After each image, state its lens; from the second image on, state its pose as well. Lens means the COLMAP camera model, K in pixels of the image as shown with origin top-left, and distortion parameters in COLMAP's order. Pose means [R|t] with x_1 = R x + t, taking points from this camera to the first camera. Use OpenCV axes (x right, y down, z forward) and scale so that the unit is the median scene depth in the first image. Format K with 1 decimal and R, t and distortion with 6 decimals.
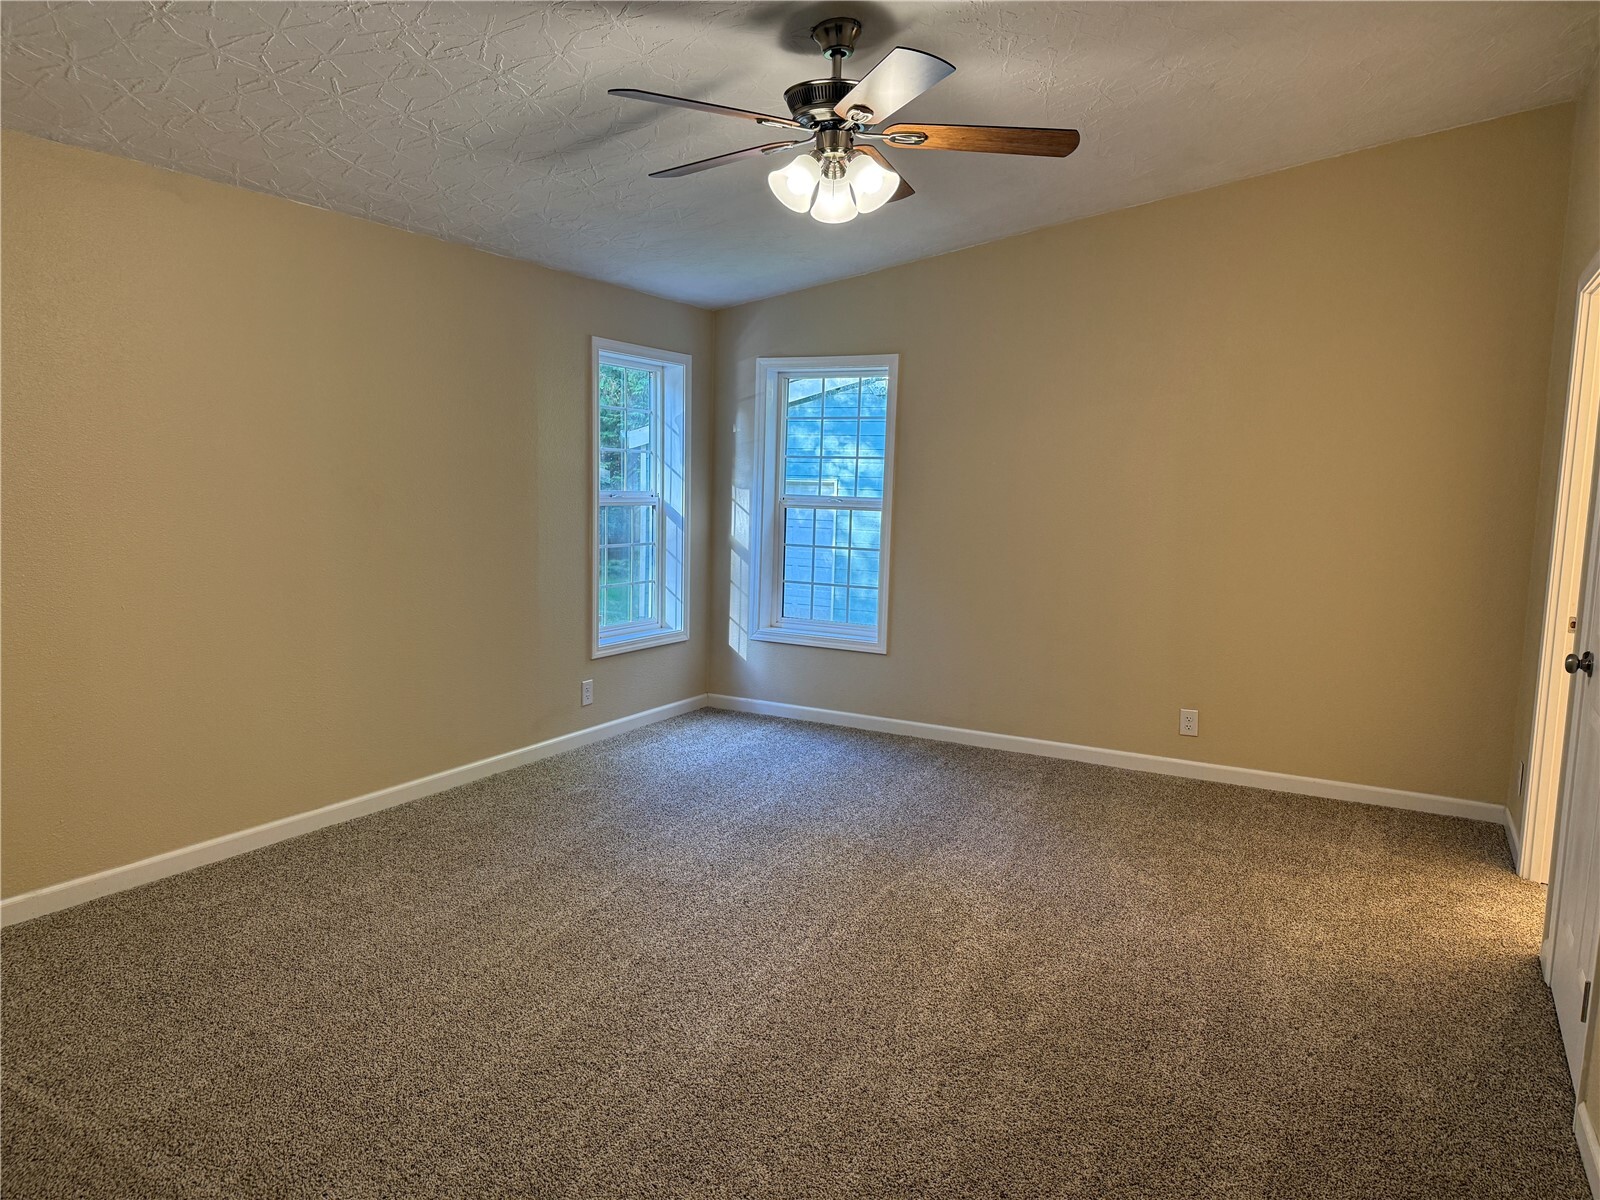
lens RADIAL K [[1113.3, 0, 801.8], [0, 1113.3, 603.4], [0, 0, 1]] dist [0.035107, -0.001581]
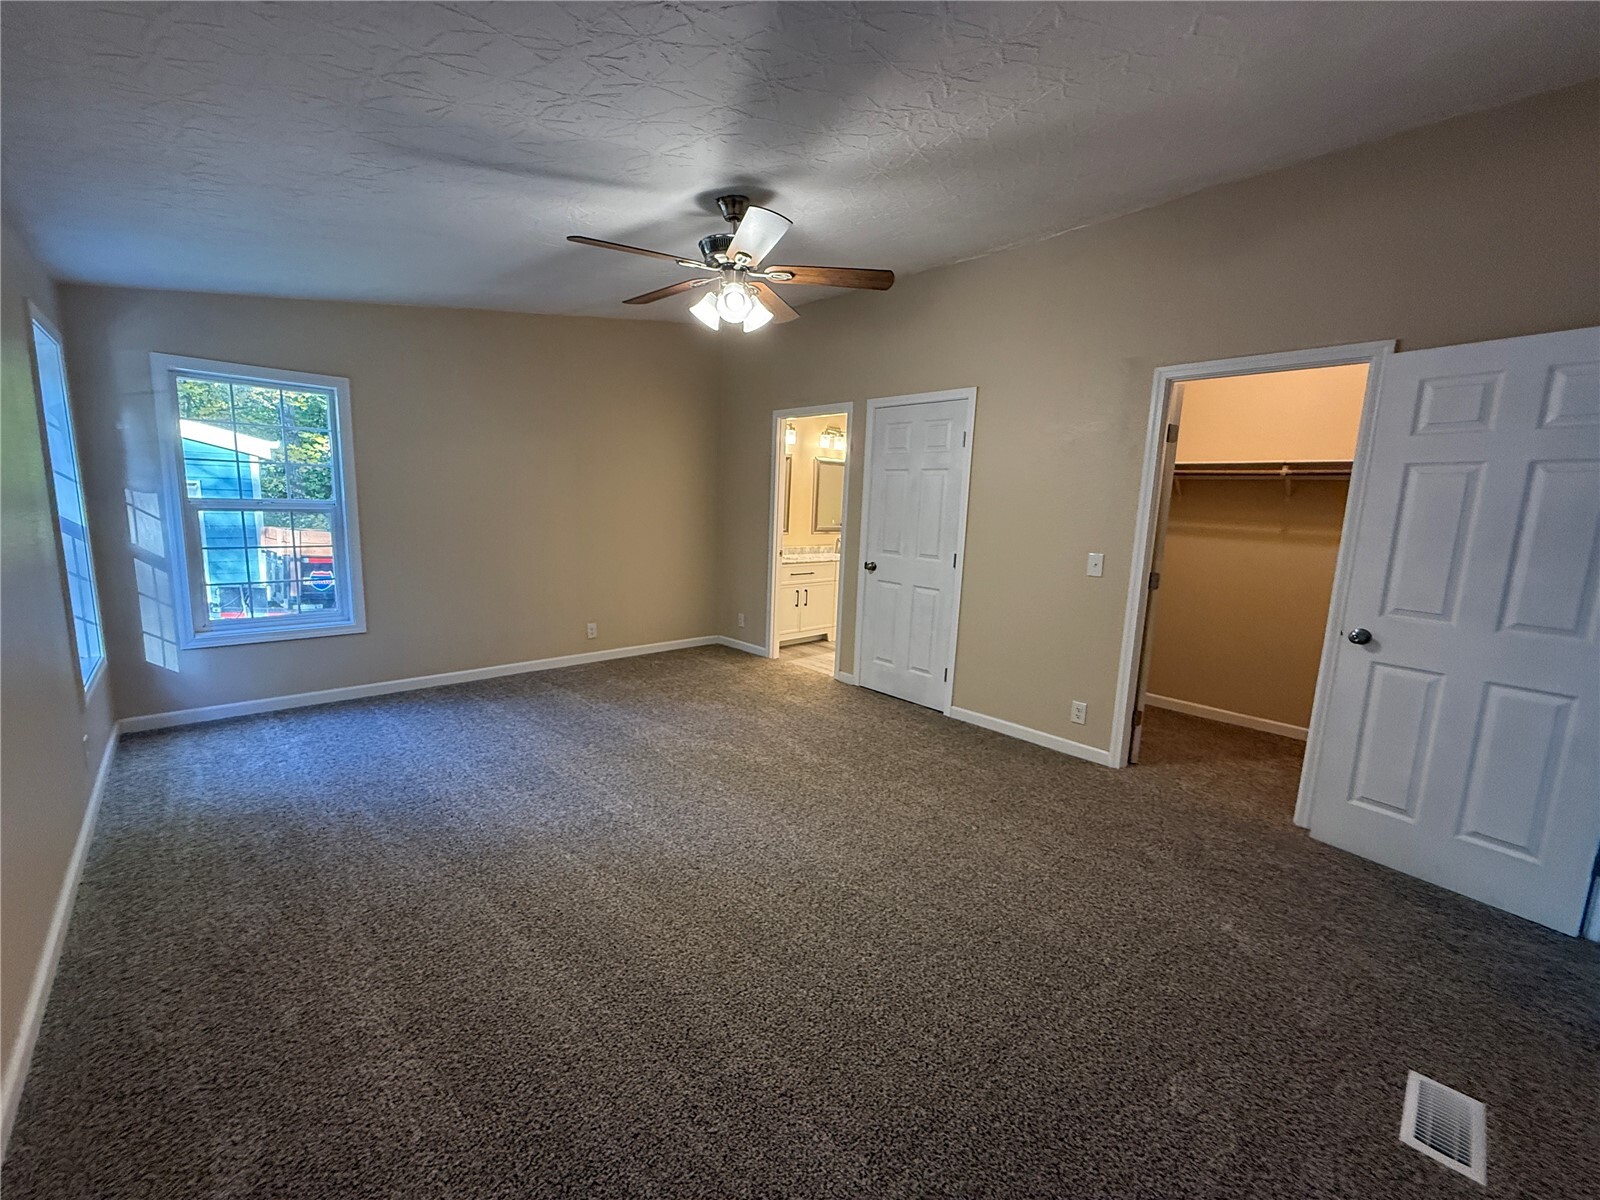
lens RADIAL K [[637.6, 0, 805.5], [0, 637.6, 595.5], [0, 0, 1]] dist [0.001443, -0.001019]
pose [[0.302955, -0.156498, 0.940067, -0.422623], [0.074164, 0.987305, 0.140461, -0.055006], [-0.950115, 0.027166, 0.310715, 0.333291]]
